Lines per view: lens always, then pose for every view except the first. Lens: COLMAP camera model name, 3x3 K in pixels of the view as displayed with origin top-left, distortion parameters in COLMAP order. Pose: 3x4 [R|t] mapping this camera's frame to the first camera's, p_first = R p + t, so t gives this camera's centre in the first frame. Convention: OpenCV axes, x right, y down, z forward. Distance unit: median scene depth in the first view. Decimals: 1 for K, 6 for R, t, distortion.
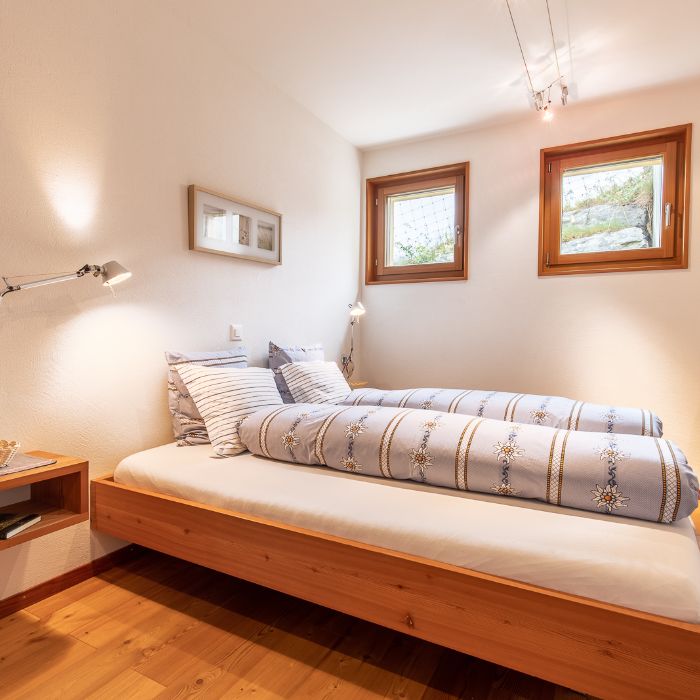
lens RADIAL K [[468.9, 0, 346.7], [0, 468.9, 350.3], [0, 0, 1]] dist [0.004646, -0.002685]
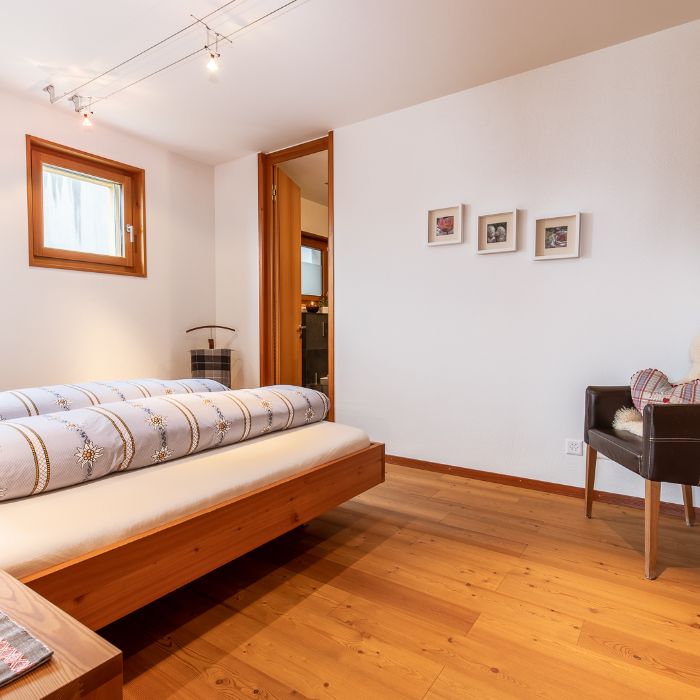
lens RADIAL K [[473.3, 0, 351.4], [0, 473.3, 347.8], [0, 0, 1]] dist [0.000941, 0.000395]
pose [[0.098933, -0.046046, 0.994028, -1.065230], [0.029401, 0.998628, 0.043333, -0.025956], [-0.994660, 0.024938, 0.100151, 0.522142]]
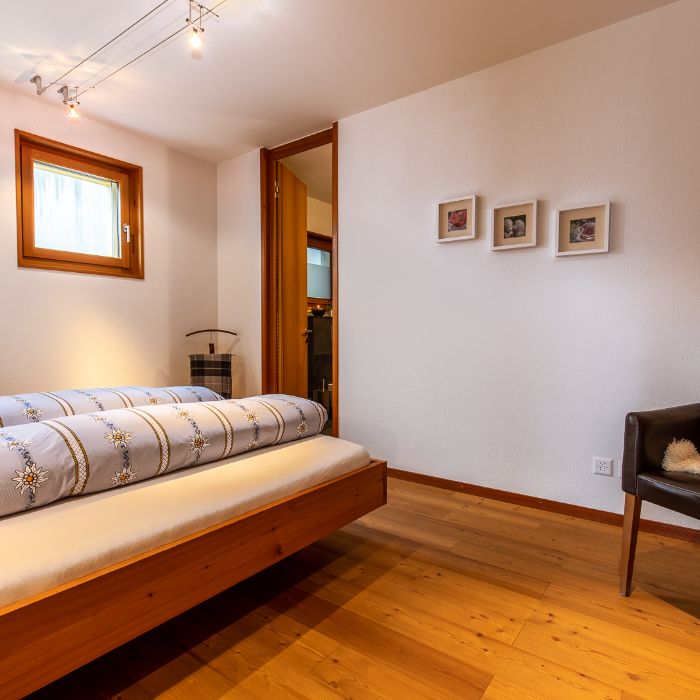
lens RADIAL K [[468.9, 0, 346.7], [0, 468.9, 350.3], [0, 0, 1]] dist [0.004646, -0.002685]
pose [[0.144809, -0.041631, 0.988583, -0.885489], [0.028132, 0.998884, 0.037944, -0.021877], [-0.989060, 0.022316, 0.145818, 0.484556]]
